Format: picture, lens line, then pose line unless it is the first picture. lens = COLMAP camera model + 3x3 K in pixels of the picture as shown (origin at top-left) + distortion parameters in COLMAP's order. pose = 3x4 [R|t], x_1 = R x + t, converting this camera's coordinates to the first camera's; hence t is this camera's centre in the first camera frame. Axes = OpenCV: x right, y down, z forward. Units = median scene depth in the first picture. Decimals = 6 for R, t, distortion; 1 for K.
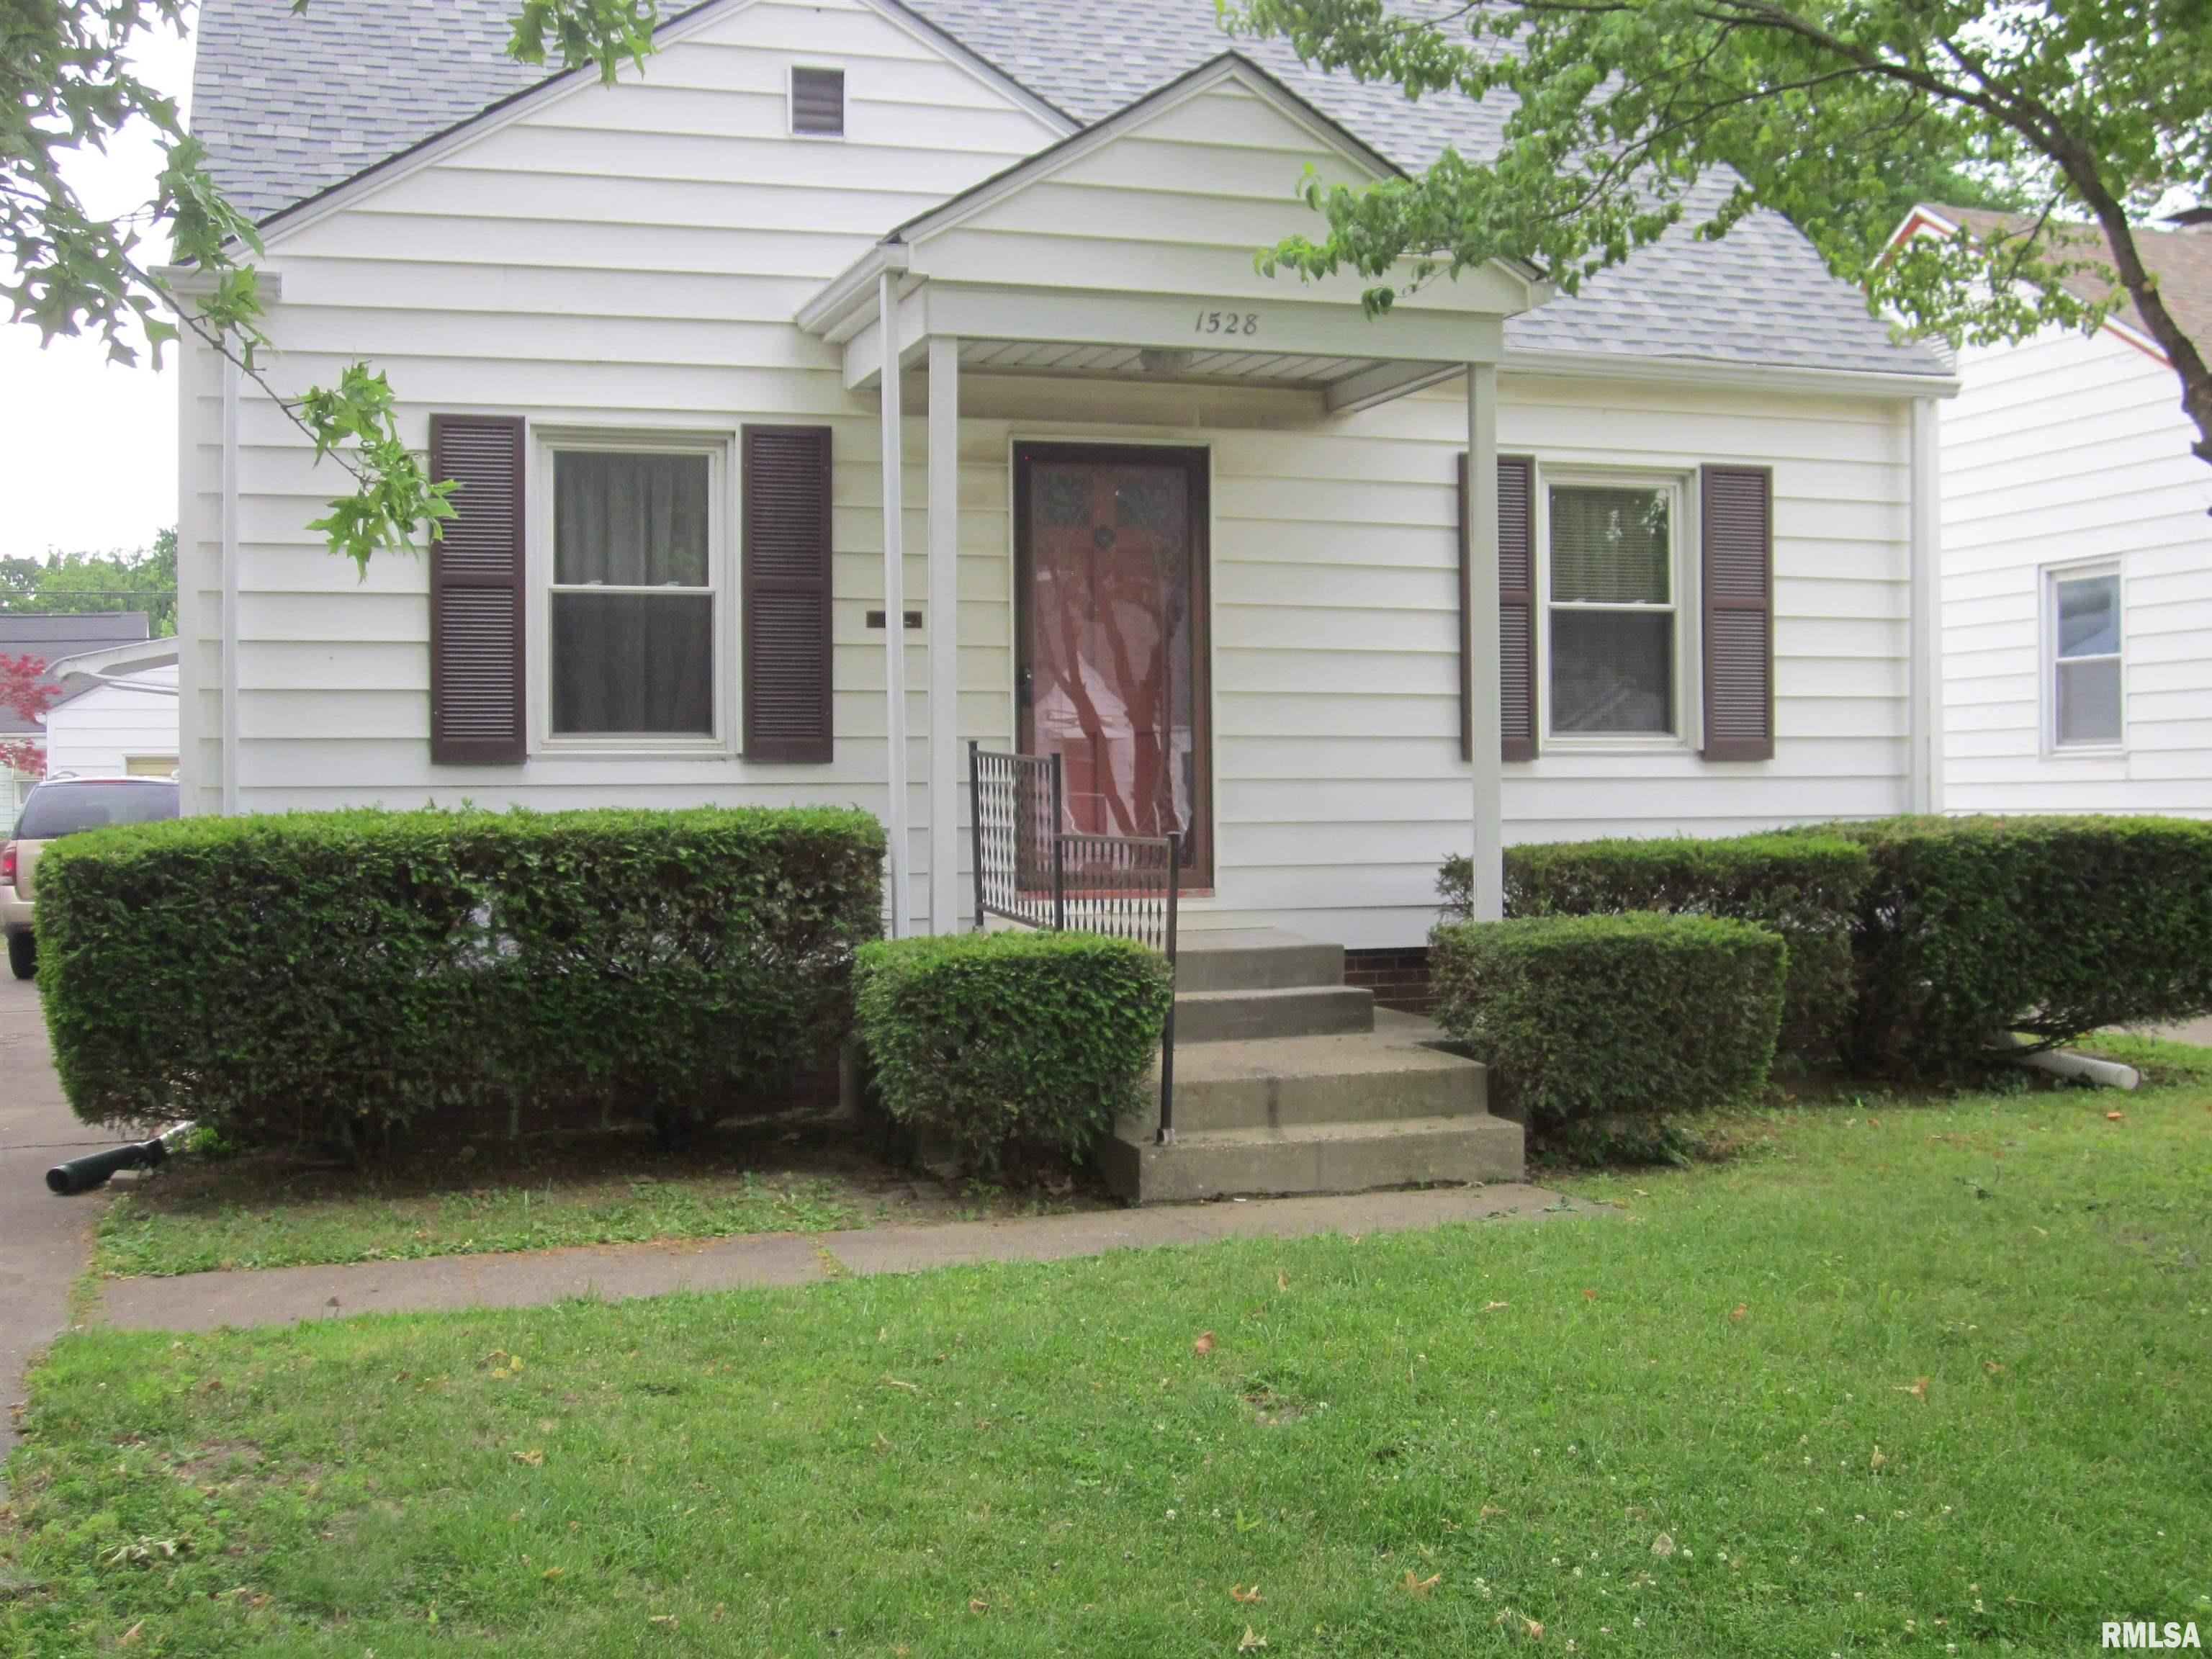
lens RADIAL K [[2493.0, 0, 1105.8], [0, 2493.0, 826.1], [0, 0, 1]] dist [-0.100996, 0.004110]
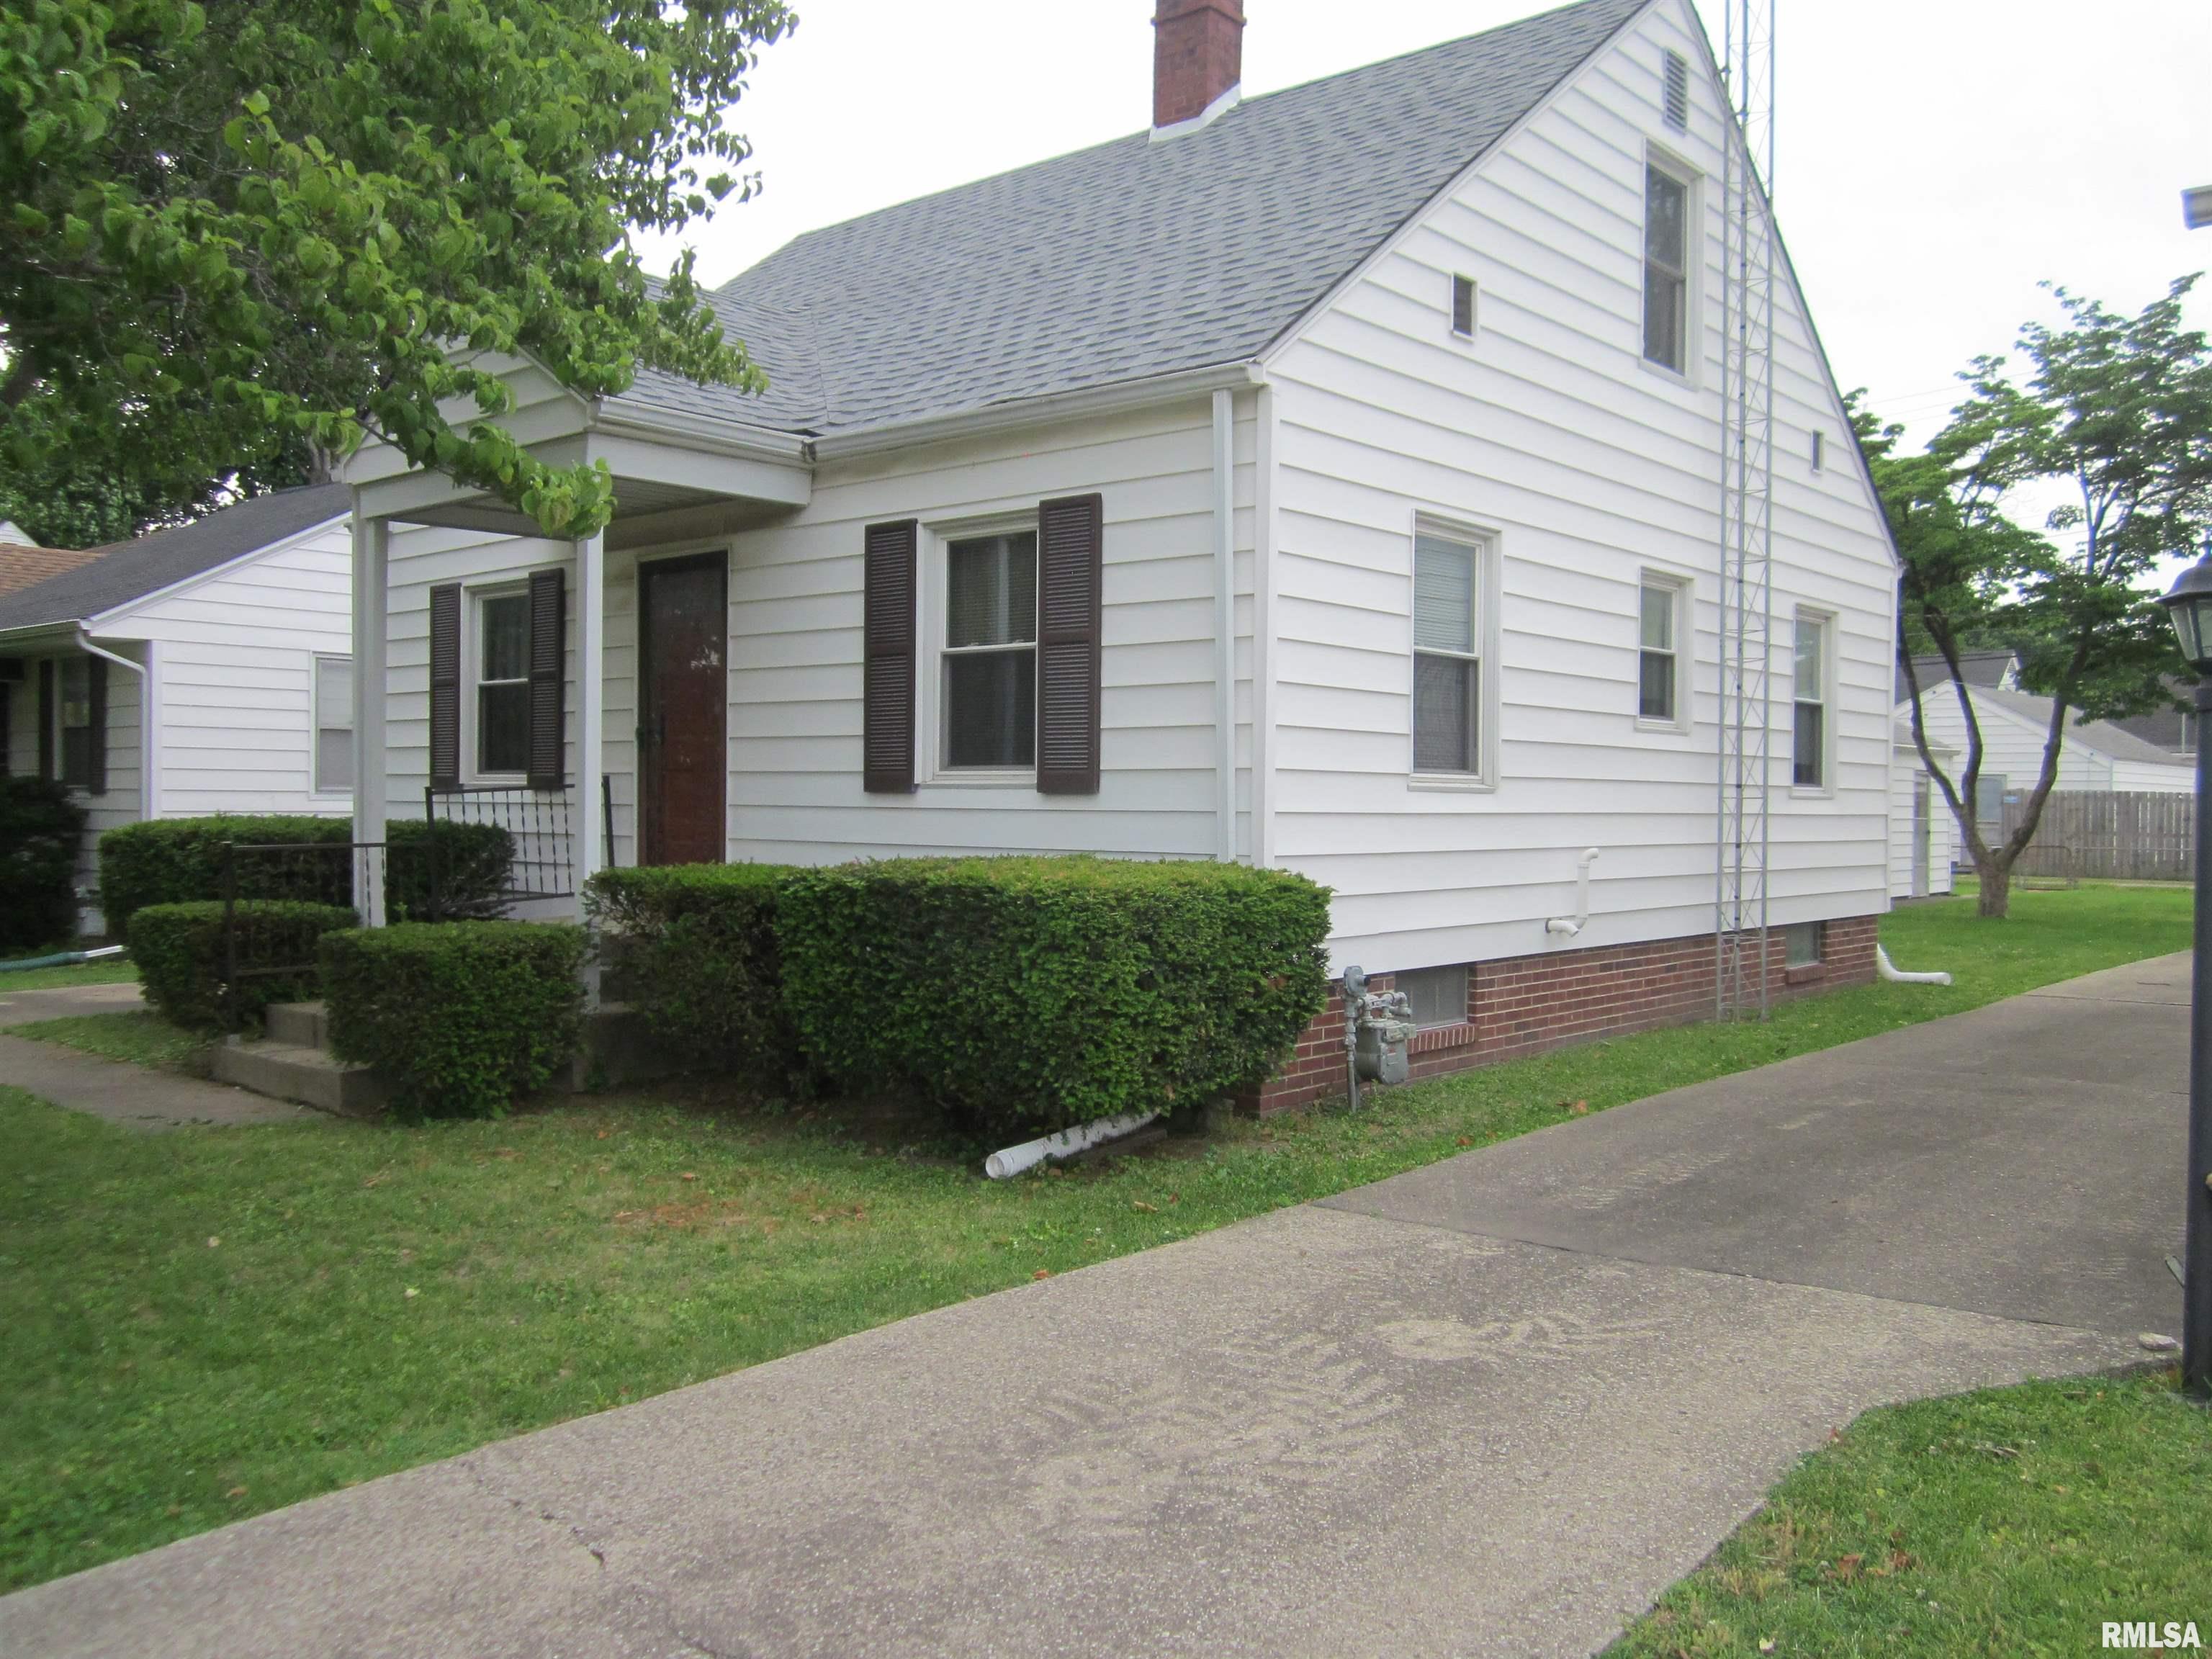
lens RADIAL K [[1856.8, 0, 1114.9], [0, 1856.8, 838.7], [0, 0, 1]] dist [-0.063844, 0.051411]
pose [[0.520501, 0.030247, -0.853325, 1.053089], [-0.020750, 0.999525, 0.022772, -0.030099], [0.853609, 0.005854, 0.520882, 0.729182]]
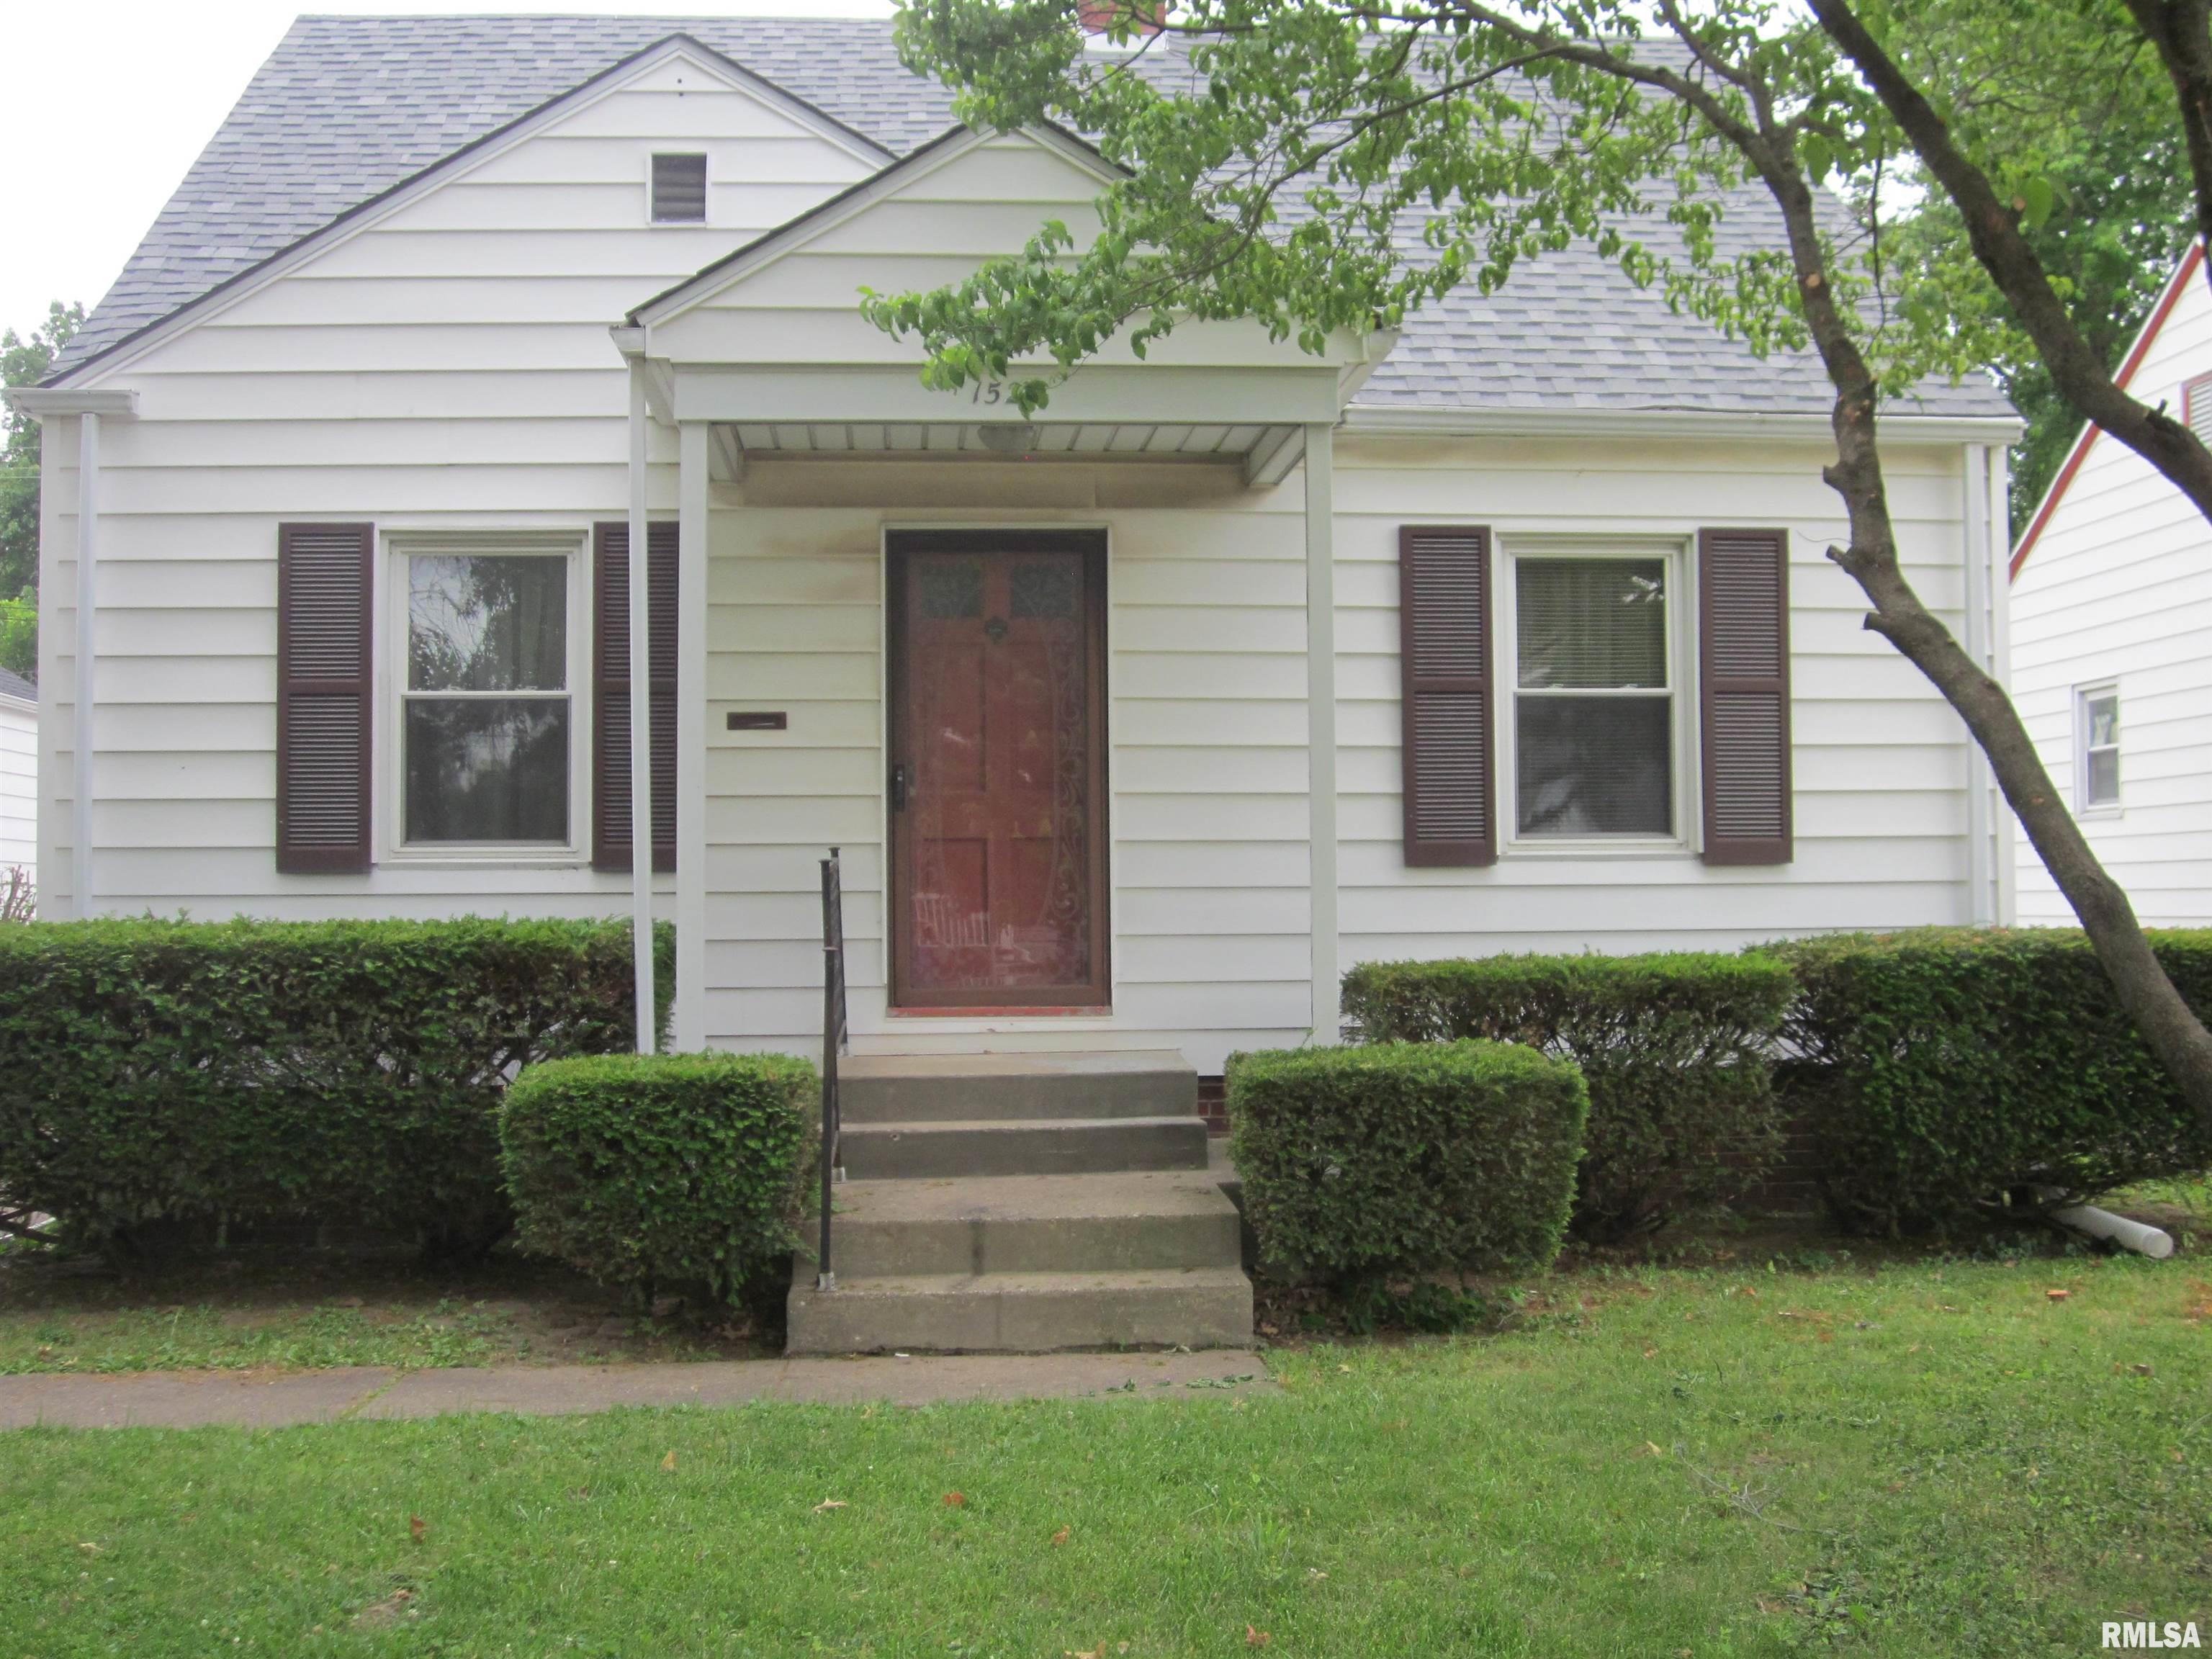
lens RADIAL K [[2493.0, 0, 1105.8], [0, 2493.0, 826.1], [0, 0, 1]] dist [-0.100996, 0.004110]
pose [[0.971326, -0.007004, -0.237650, 0.283599], [-0.002815, 0.999157, -0.040954, -0.004110], [0.237737, 0.040448, 0.970487, 0.112691]]
